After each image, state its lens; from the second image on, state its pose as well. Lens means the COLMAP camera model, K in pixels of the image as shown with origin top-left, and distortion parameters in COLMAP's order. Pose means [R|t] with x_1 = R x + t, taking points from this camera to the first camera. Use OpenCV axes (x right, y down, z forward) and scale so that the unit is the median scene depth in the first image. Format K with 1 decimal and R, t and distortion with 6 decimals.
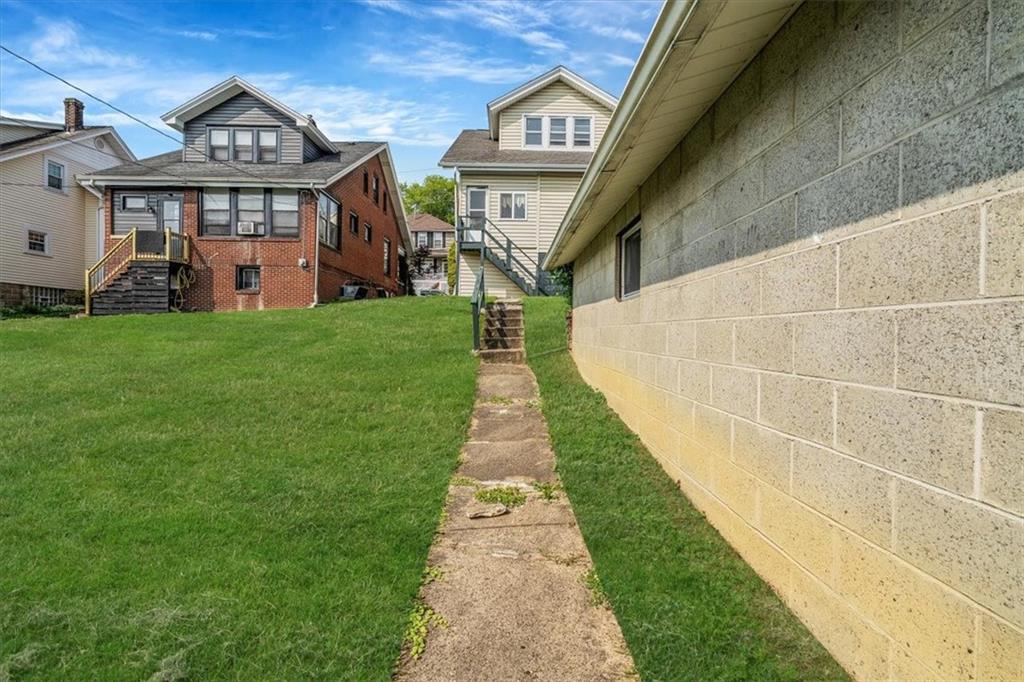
lens RADIAL K [[461.3, 0, 512.8], [0, 461.3, 338.6], [0, 0, 1]] dist [-0.000353, -0.000432]
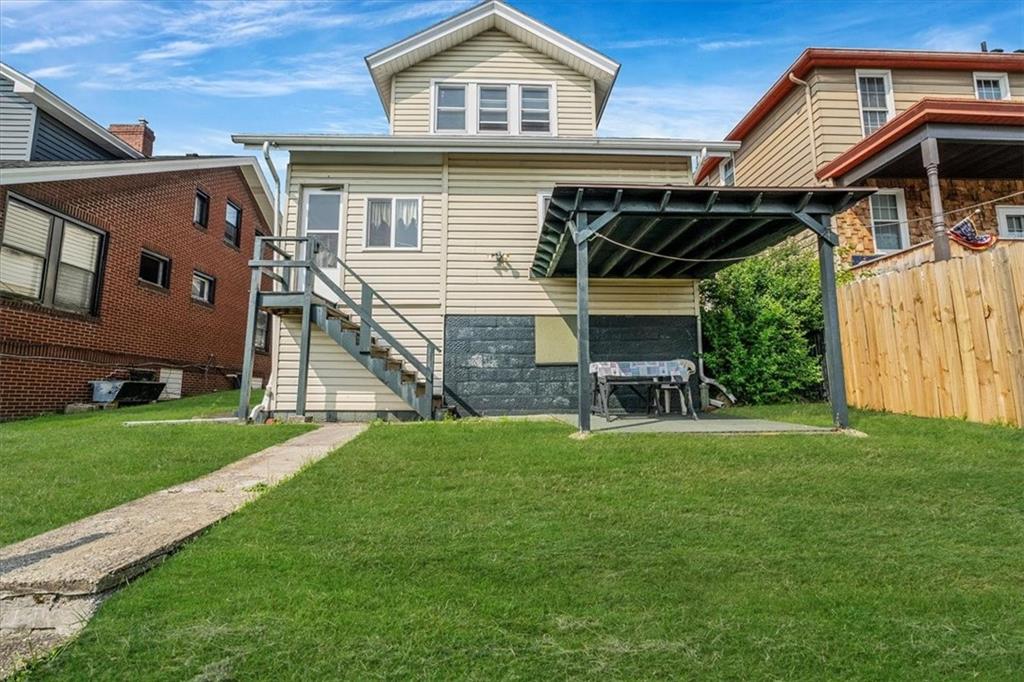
lens RADIAL K [[461.3, 0, 511.0], [0, 461.3, 335.6], [0, 0, 1]] dist [-0.000353, -0.000432]
pose [[0.999492, -0.010772, 0.029986, 0.100706], [0.015033, 0.989207, -0.145749, -0.085373], [-0.028093, 0.146126, 0.988867, 0.477669]]
